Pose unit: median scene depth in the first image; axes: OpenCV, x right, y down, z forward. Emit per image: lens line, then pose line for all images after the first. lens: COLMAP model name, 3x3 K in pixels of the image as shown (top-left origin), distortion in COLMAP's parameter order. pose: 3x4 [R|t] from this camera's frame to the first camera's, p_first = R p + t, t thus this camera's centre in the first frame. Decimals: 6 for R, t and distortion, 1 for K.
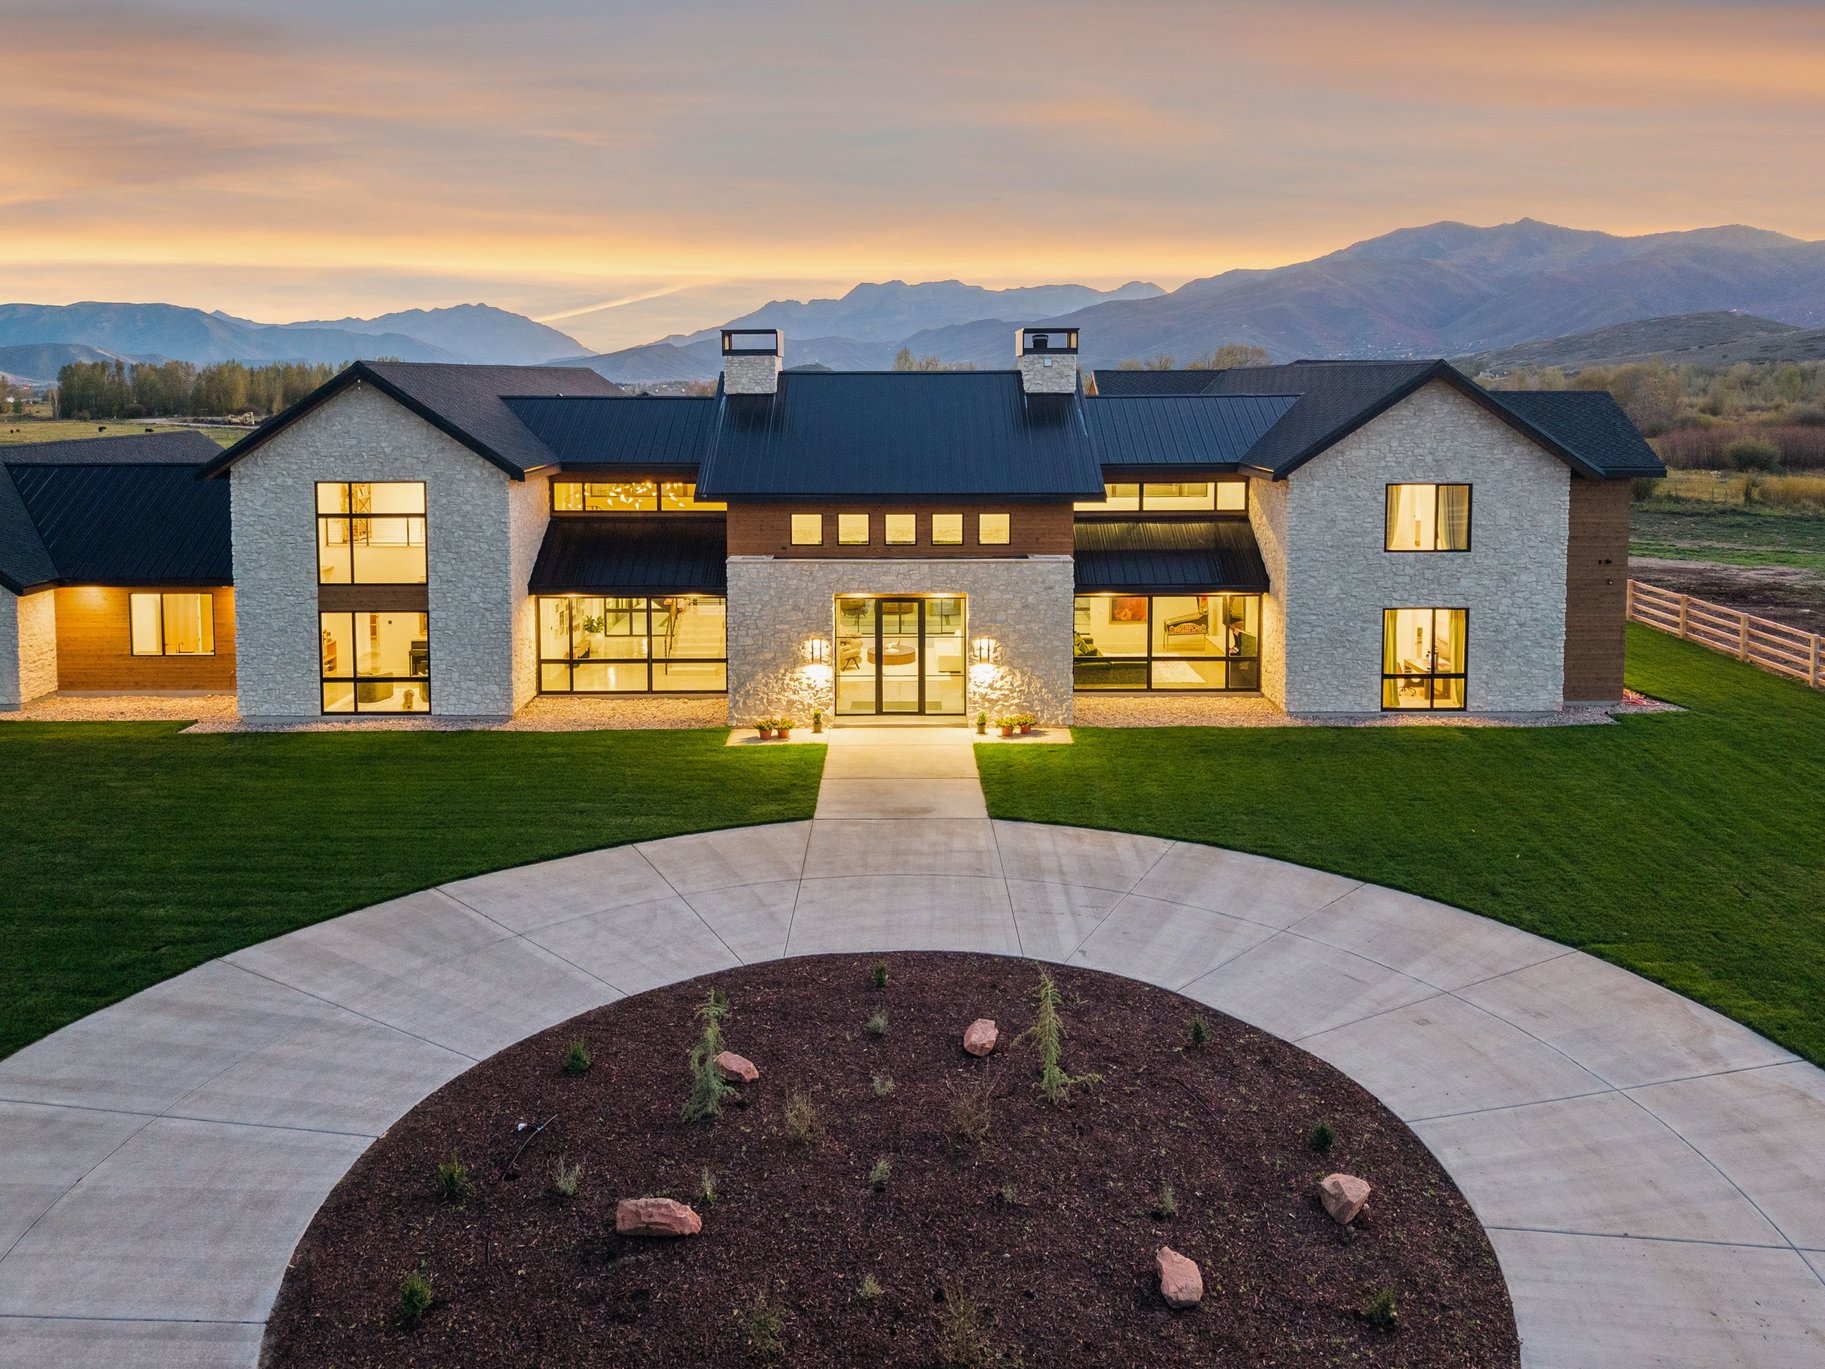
lens RADIAL K [[1331.2, 0, 914.6], [0, 1331.2, 447.3], [0, 0, 1]] dist [0.005380, 0.000100]
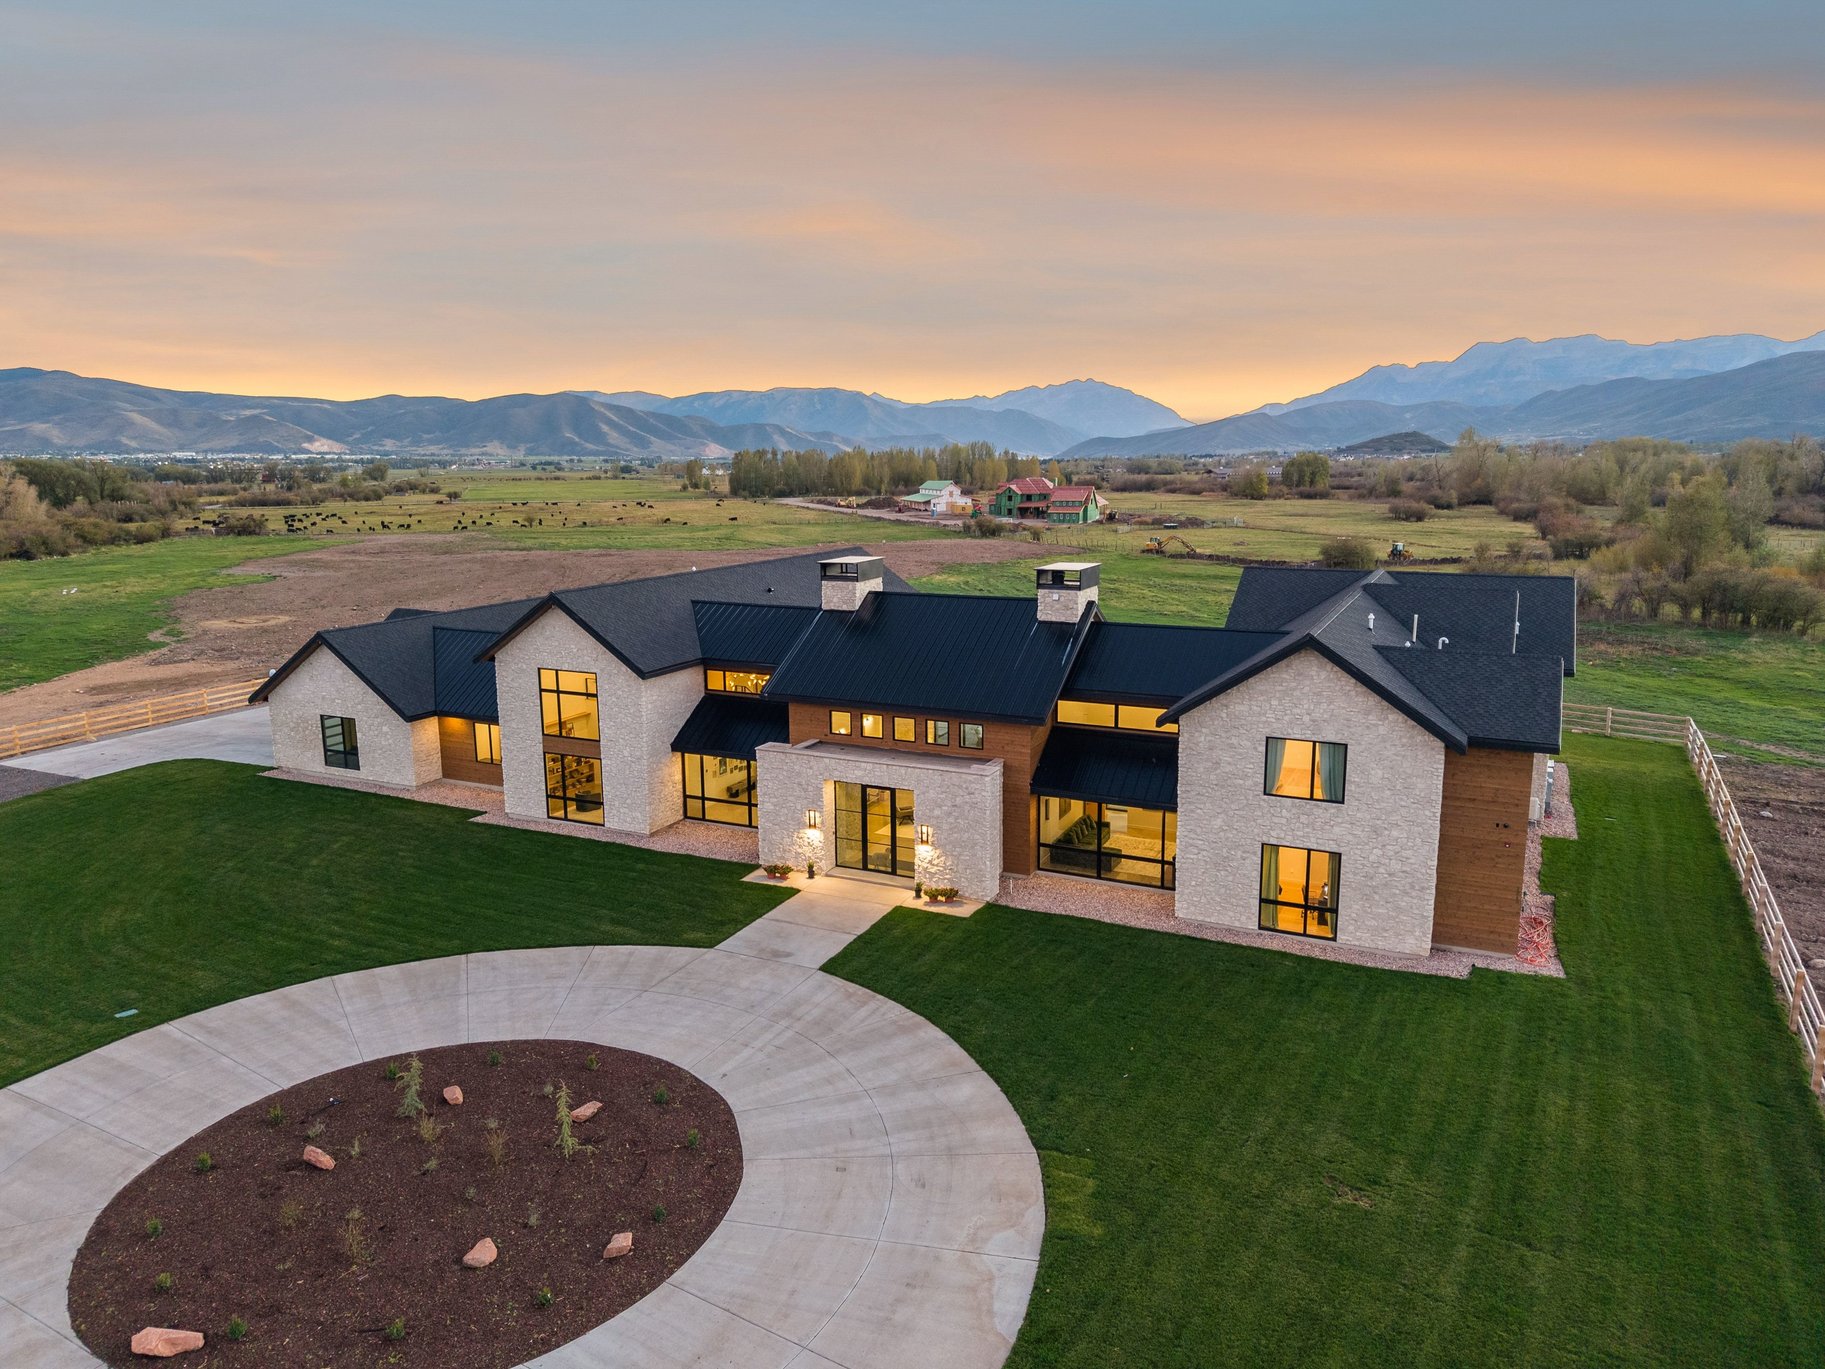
lens RADIAL K [[1254.8, 0, 904.1], [0, 1254.8, 681.2], [0, 0, 1]] dist [0.052007, -0.080587]
pose [[0.892988, 0.076905, -0.443461, 0.554576], [-0.016811, 0.990305, 0.137888, -0.162694], [0.449766, -0.115677, 0.885623, -0.079904]]
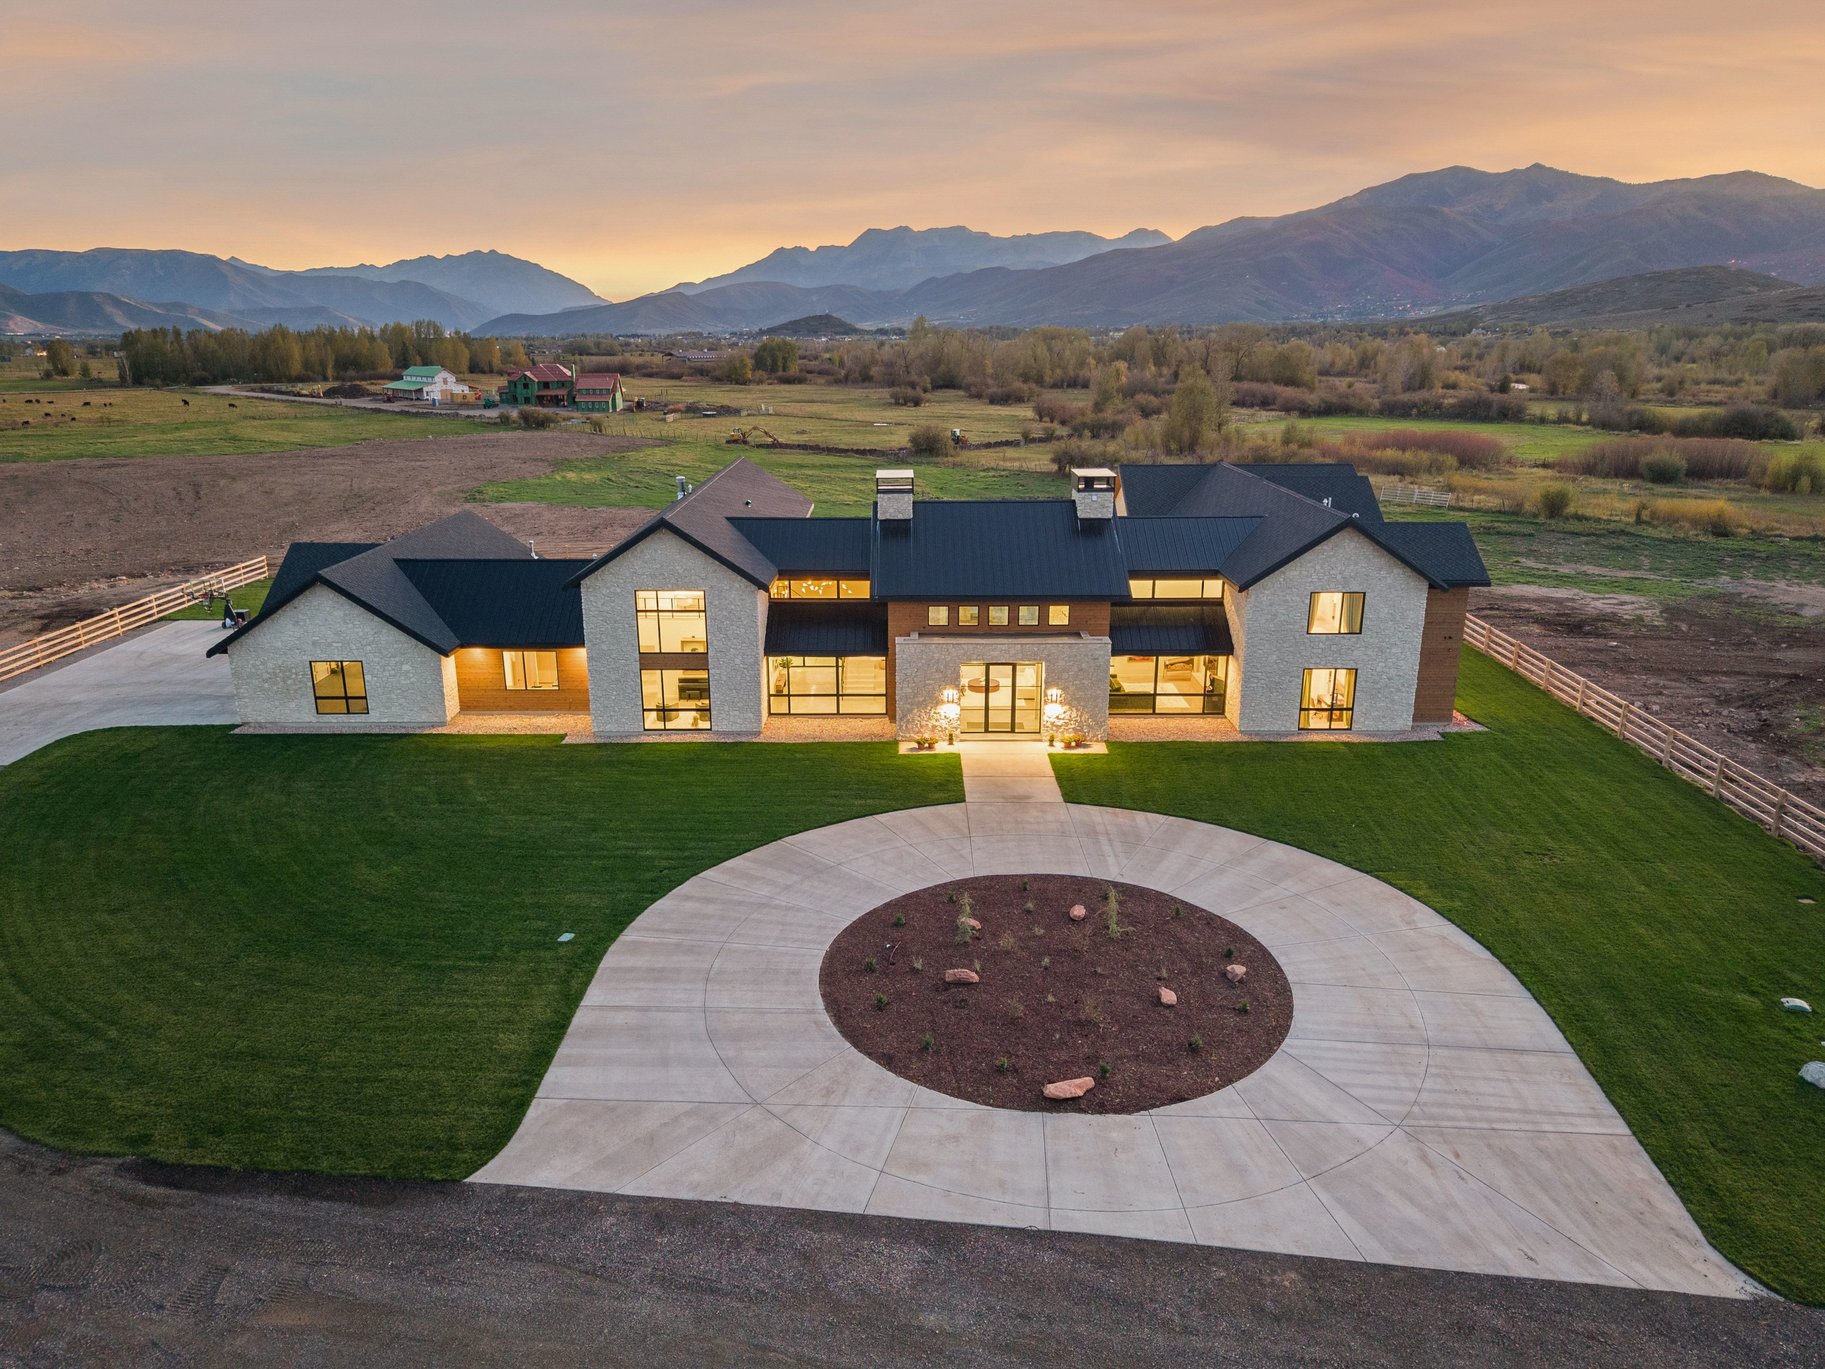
lens RADIAL K [[1263.2, 0, 918.1], [0, 1263.2, 683.3], [0, 0, 1]] dist [0.045672, -0.071797]
pose [[0.999994, 0.003350, 0.000776, -0.113274], [-0.003439, 0.974615, 0.223859, -0.203923], [-0.000006, -0.223860, 0.974621, -0.493323]]
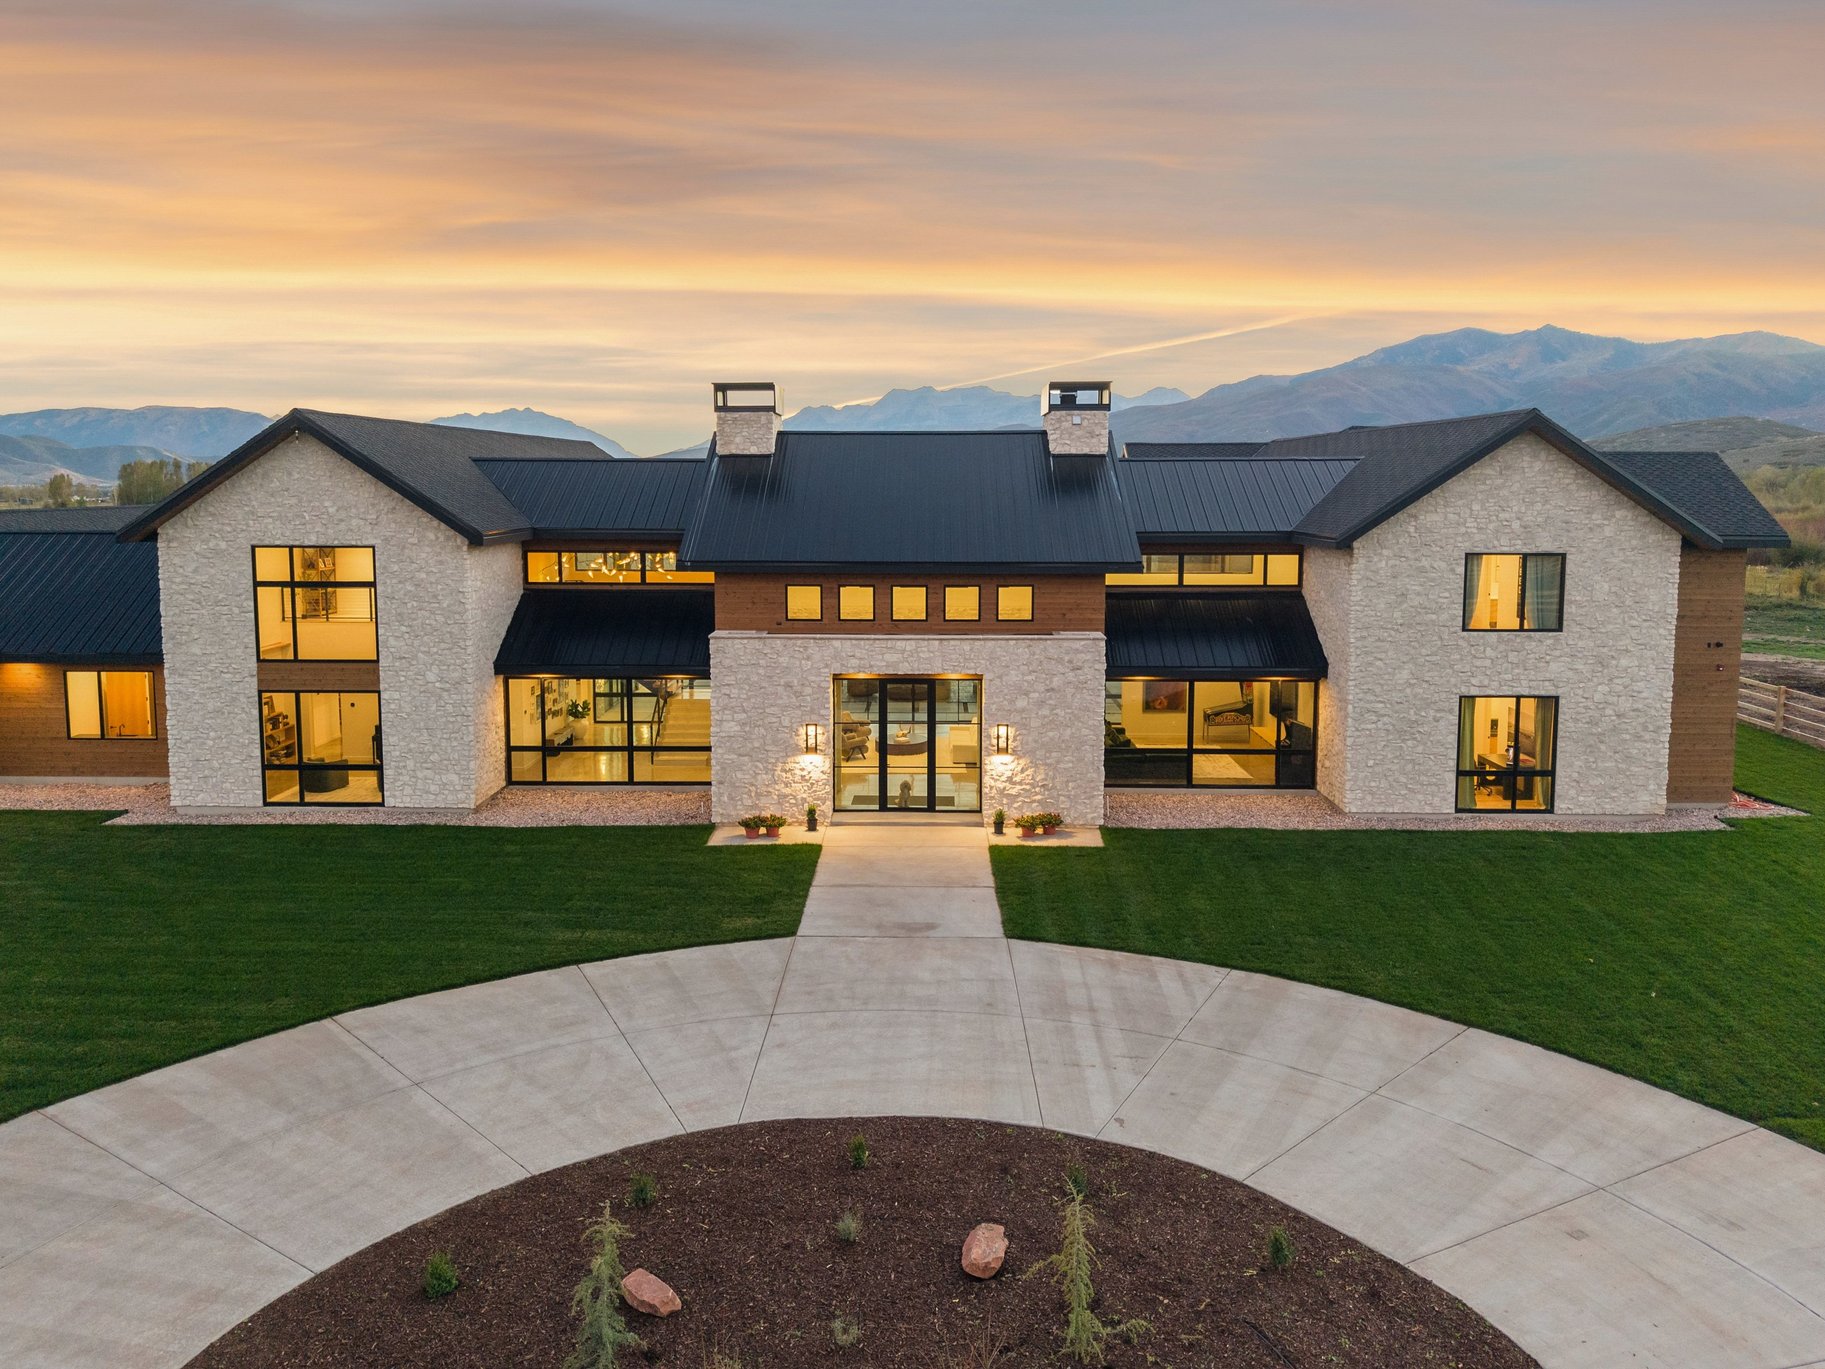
lens RADIAL K [[1283.8, 0, 911.1], [0, 1283.8, 580.7], [0, 0, 1]] dist [0.007181, -0.003809]
pose [[0.999648, 0.004654, -0.026104, 0.013387], [-0.004010, 0.999687, 0.024678, 0.026361], [0.026211, -0.024565, 0.999355, 0.151303]]
